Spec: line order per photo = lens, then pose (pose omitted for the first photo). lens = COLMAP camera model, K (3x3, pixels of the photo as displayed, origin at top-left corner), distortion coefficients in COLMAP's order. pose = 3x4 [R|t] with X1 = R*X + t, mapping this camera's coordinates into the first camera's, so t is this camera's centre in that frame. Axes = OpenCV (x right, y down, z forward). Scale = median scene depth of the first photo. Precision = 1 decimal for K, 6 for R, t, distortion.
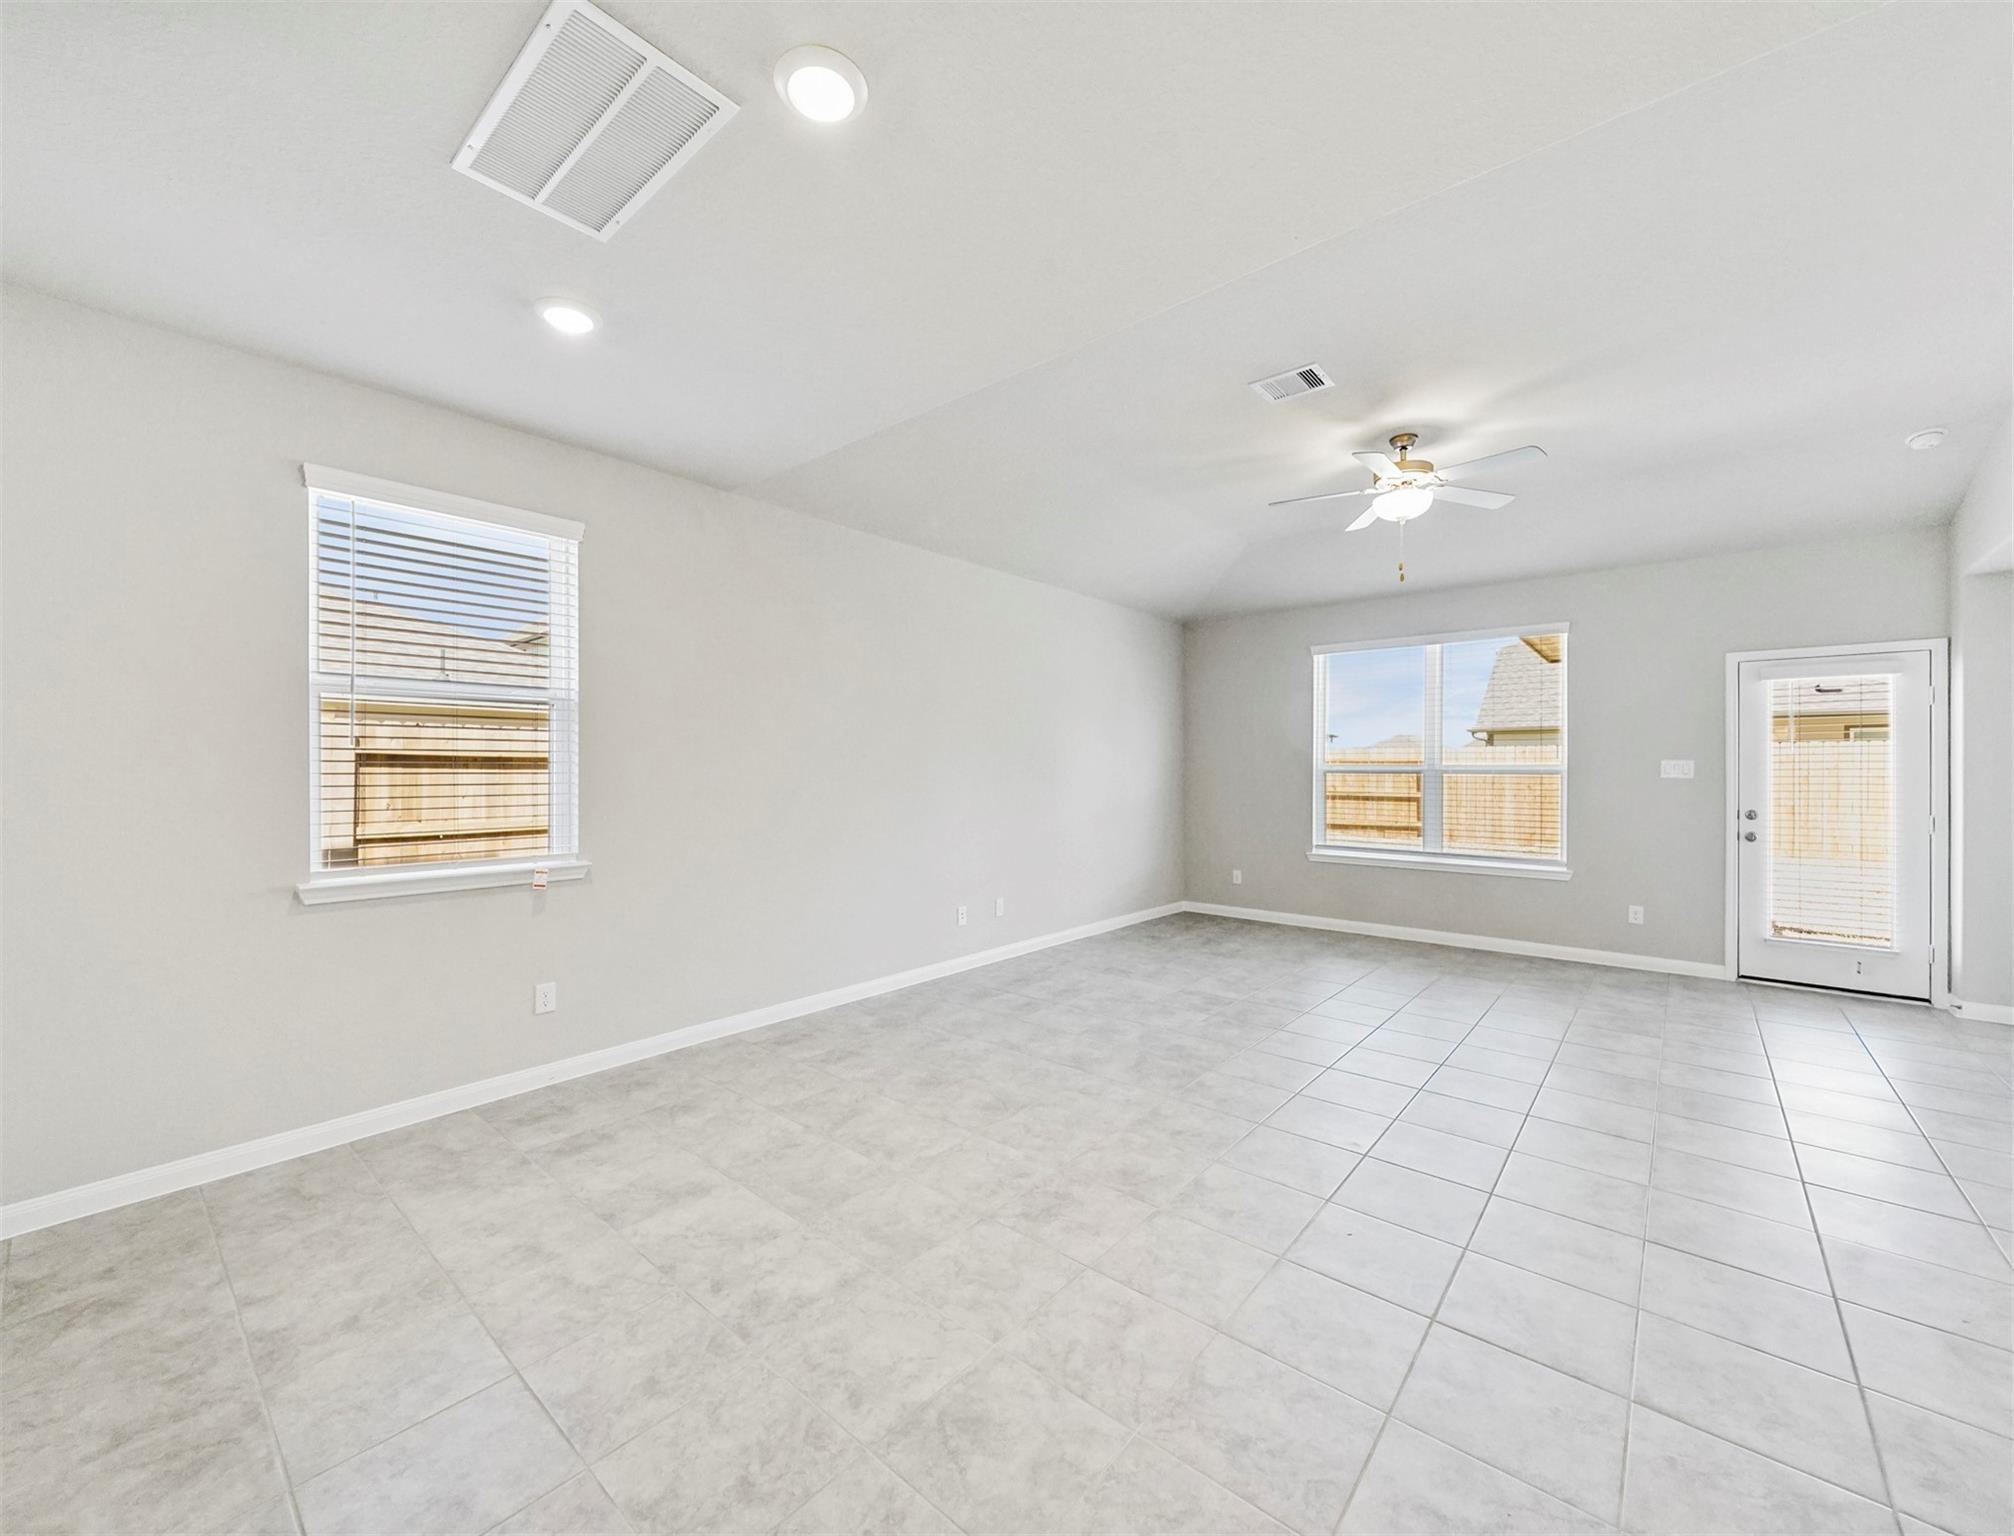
lens RADIAL K [[788.7, 0, 1013.2], [0, 788.7, 770.9], [0, 0, 1]] dist [-0.000203, -0.000098]
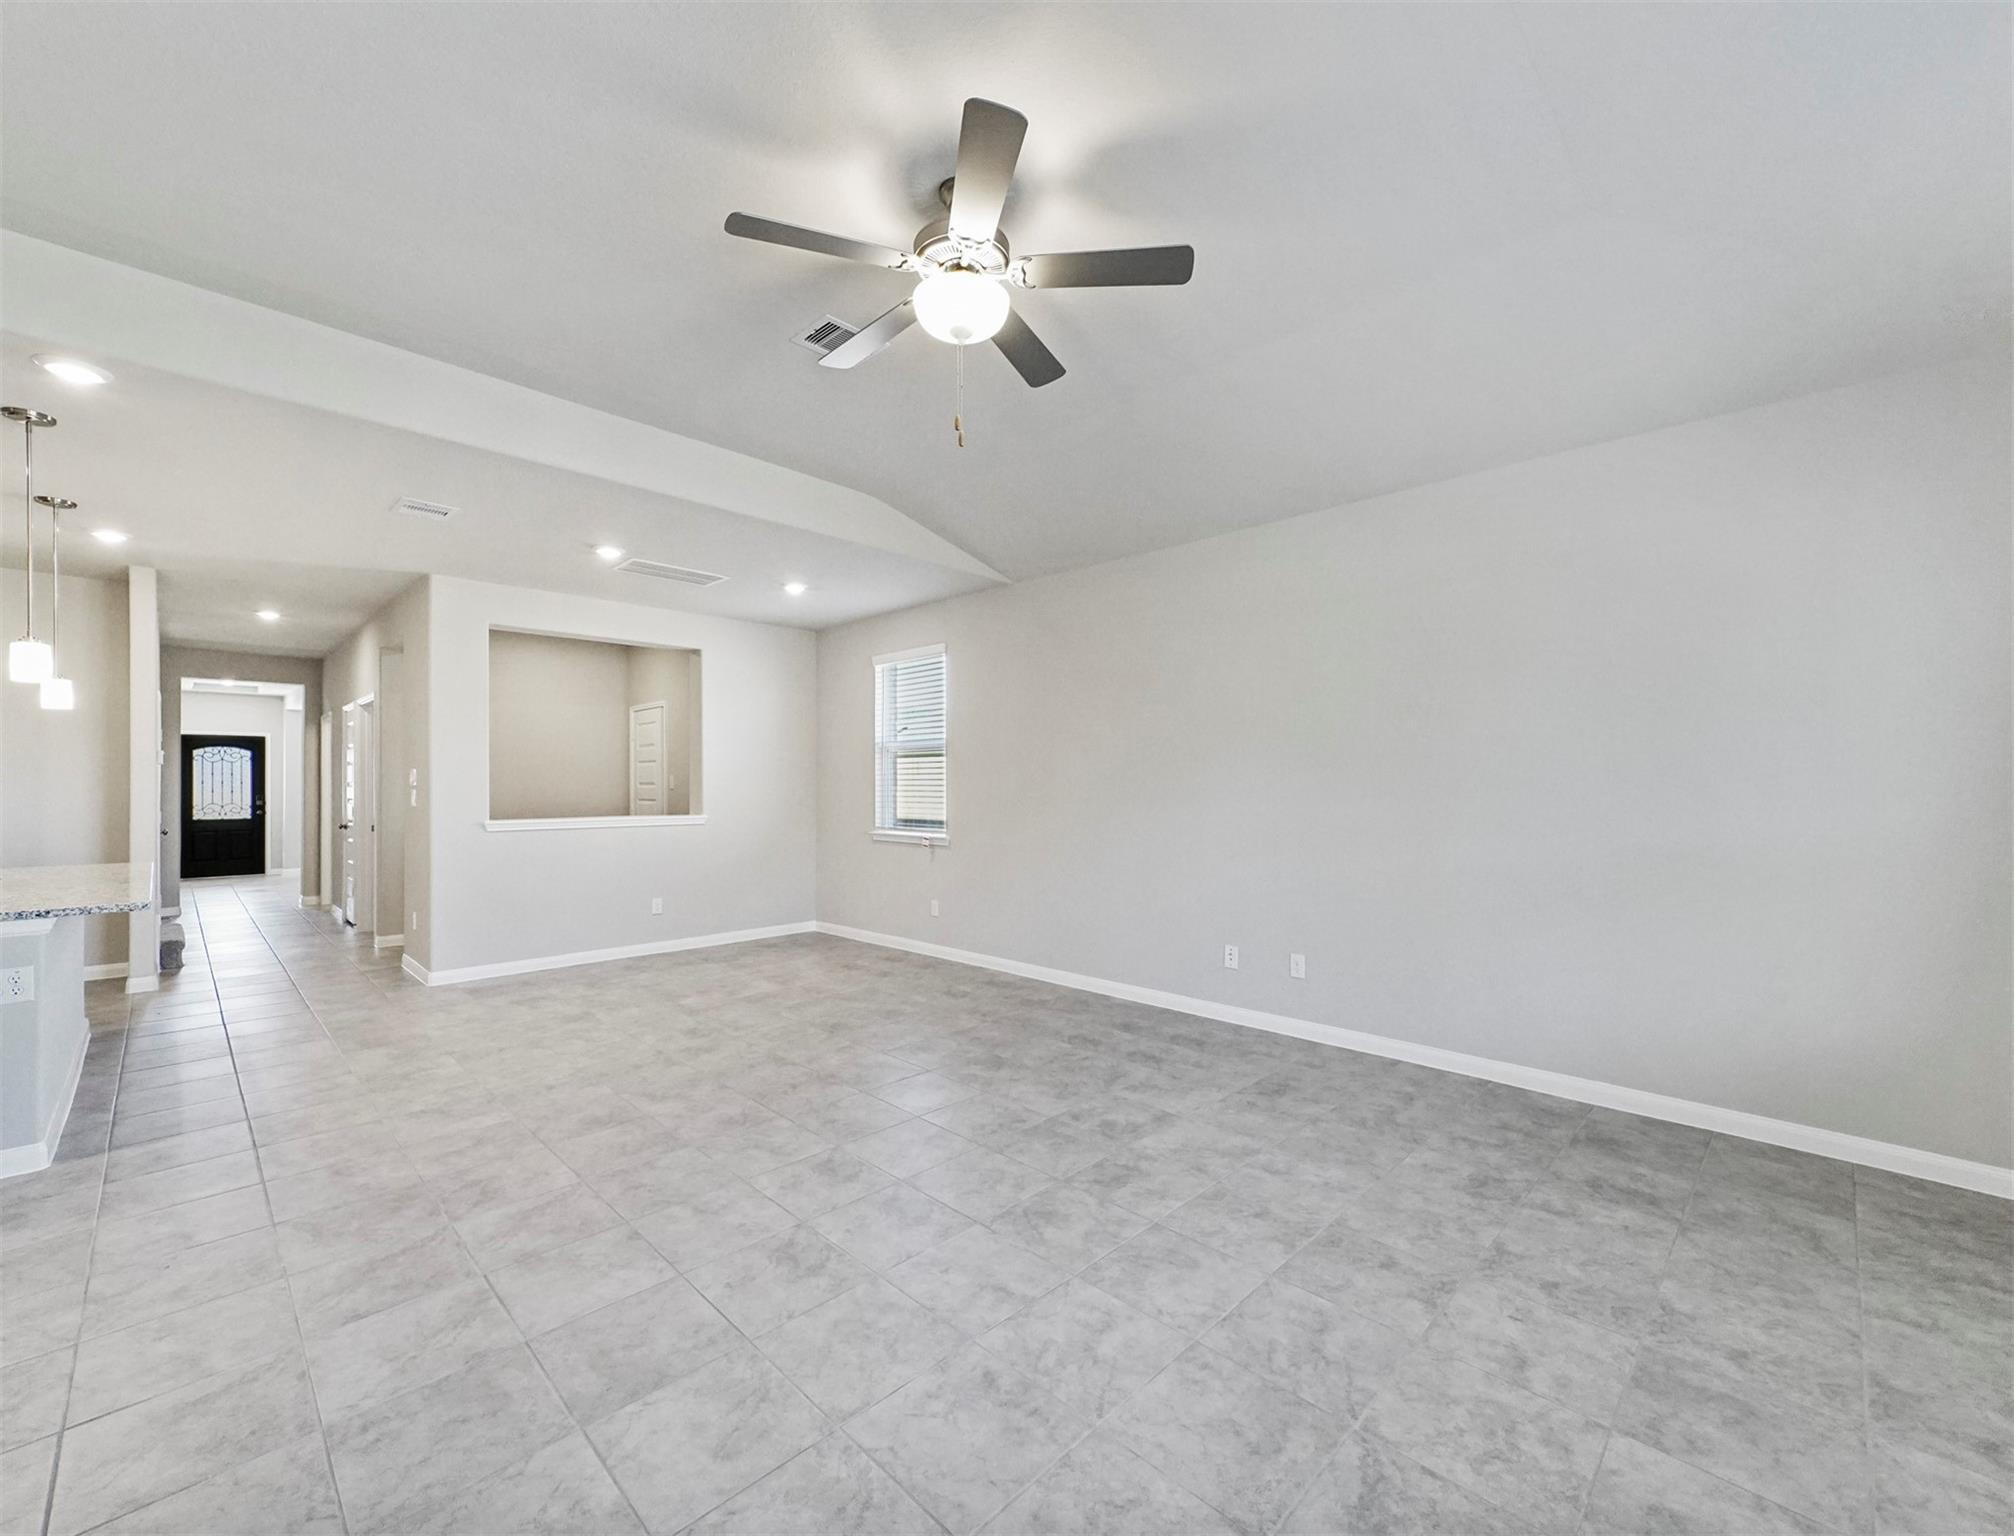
lens RADIAL K [[831.8, 0, 1009.2], [0, 831.8, 774.9], [0, 0, 1]] dist [-0.001062, 0.000782]
pose [[-0.067678, -0.009735, -0.997660, 0.999420], [-0.000120, 0.999952, -0.009750, -0.001629], [0.997707, -0.000540, -0.067676, 0.983341]]
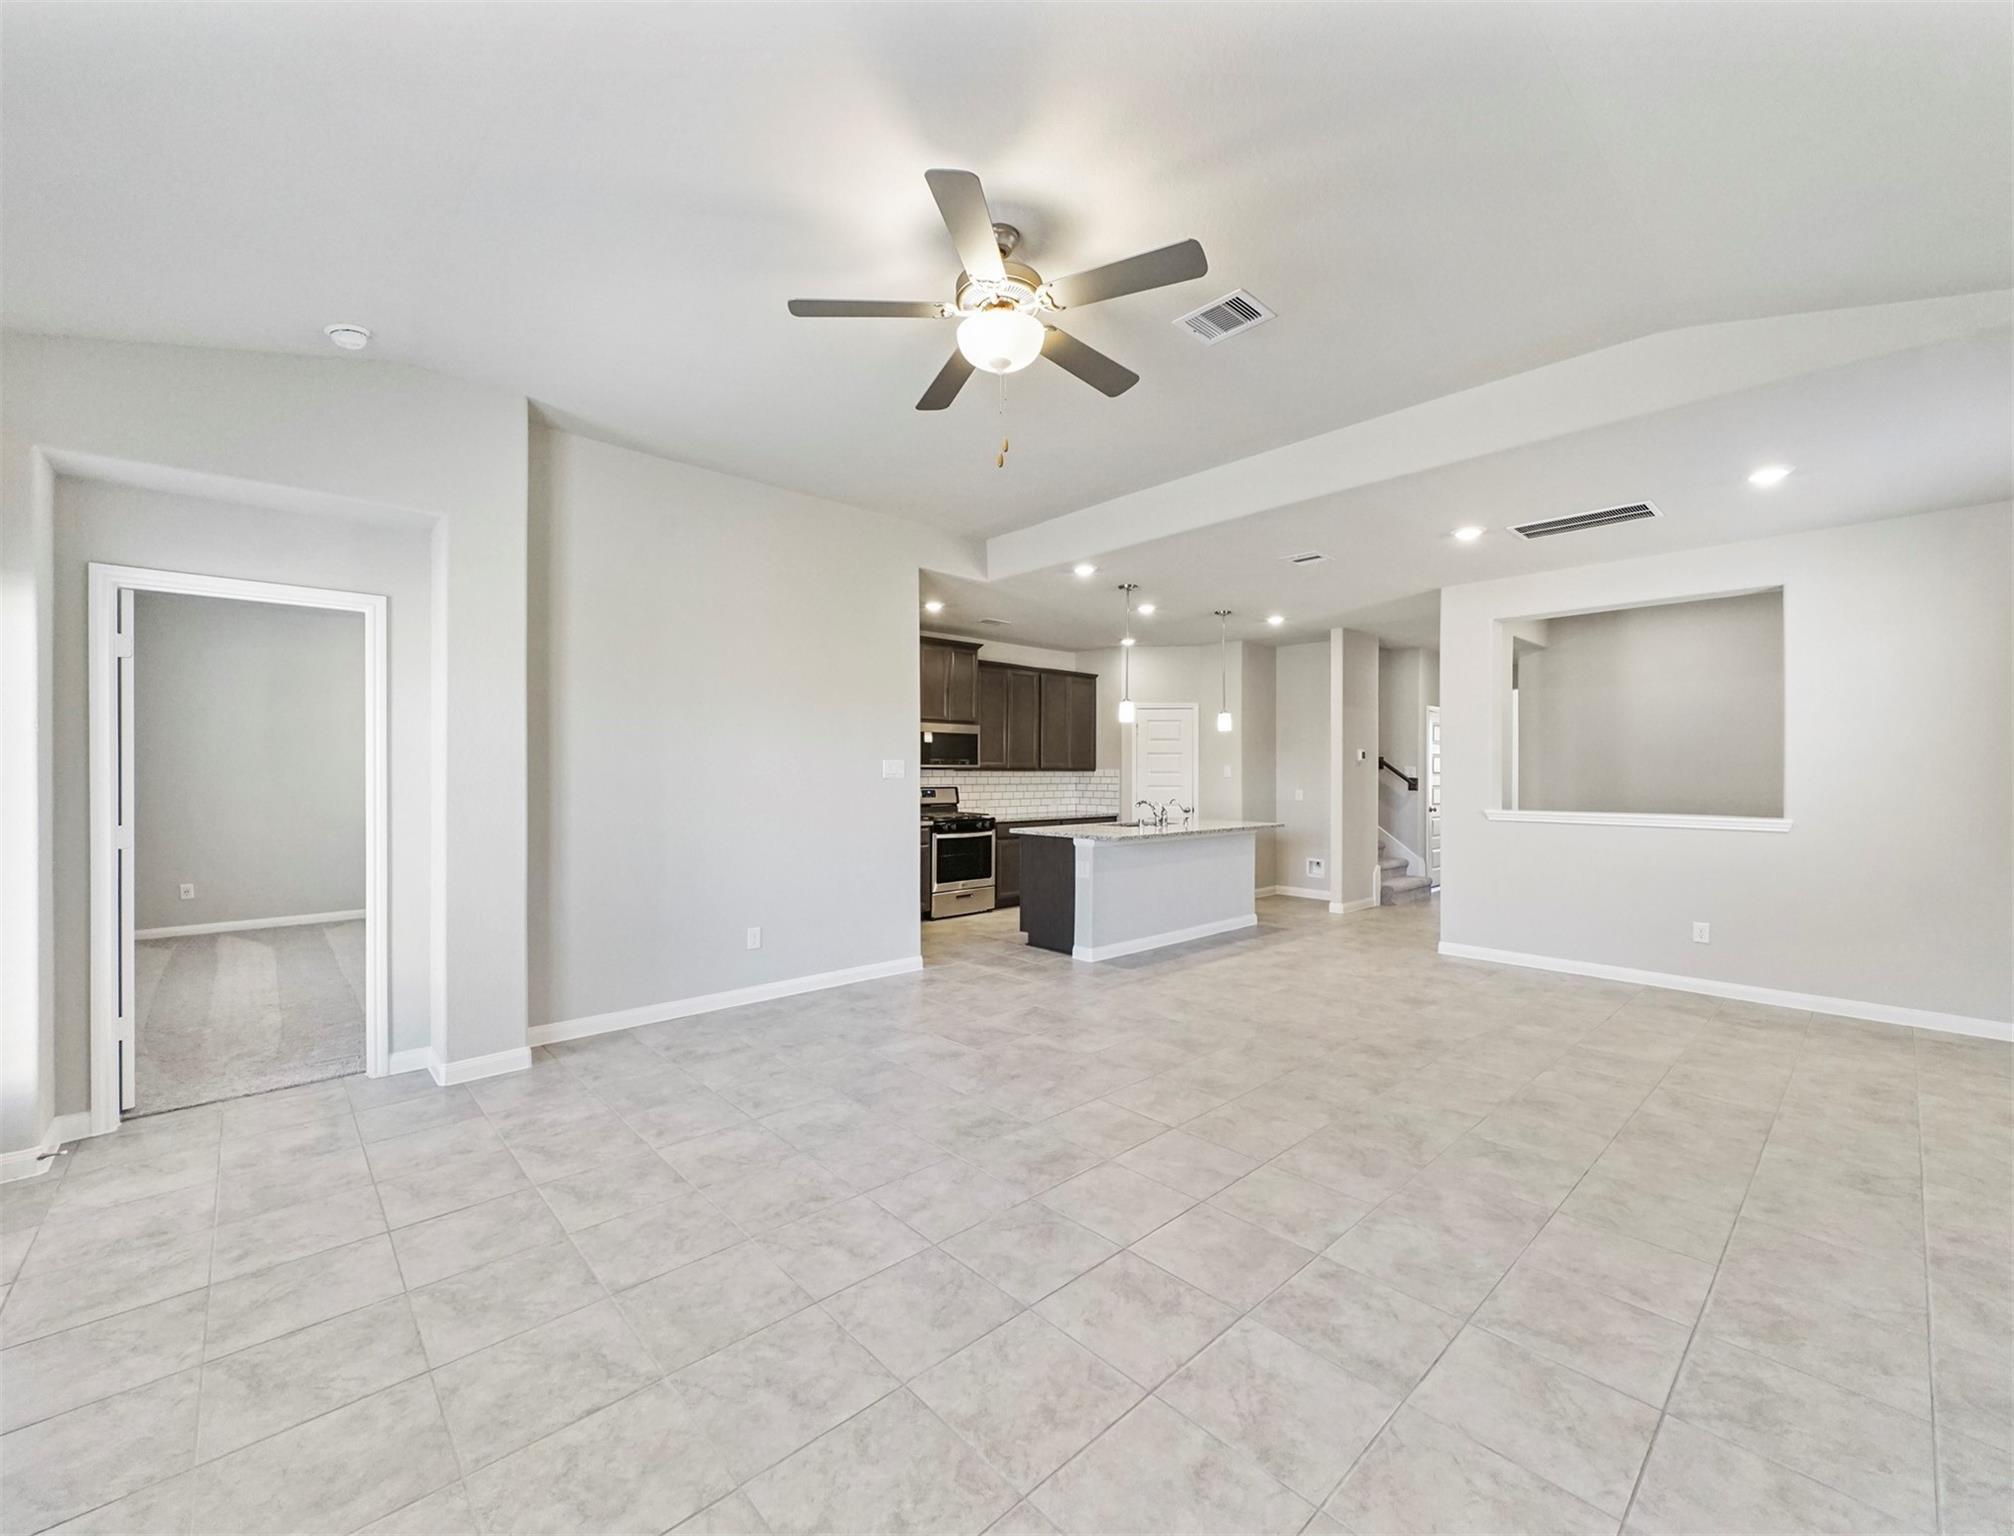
lens RADIAL K [[831.8, 0, 1002.6], [0, 831.8, 771.0], [0, 0, 1]] dist [-0.001062, 0.000782]
pose [[-0.992585, -0.002070, 0.121537, 0.377822], [-0.002275, 0.999996, -0.001553, -0.000522], [-0.121533, -0.001818, -0.992586, 1.510644]]
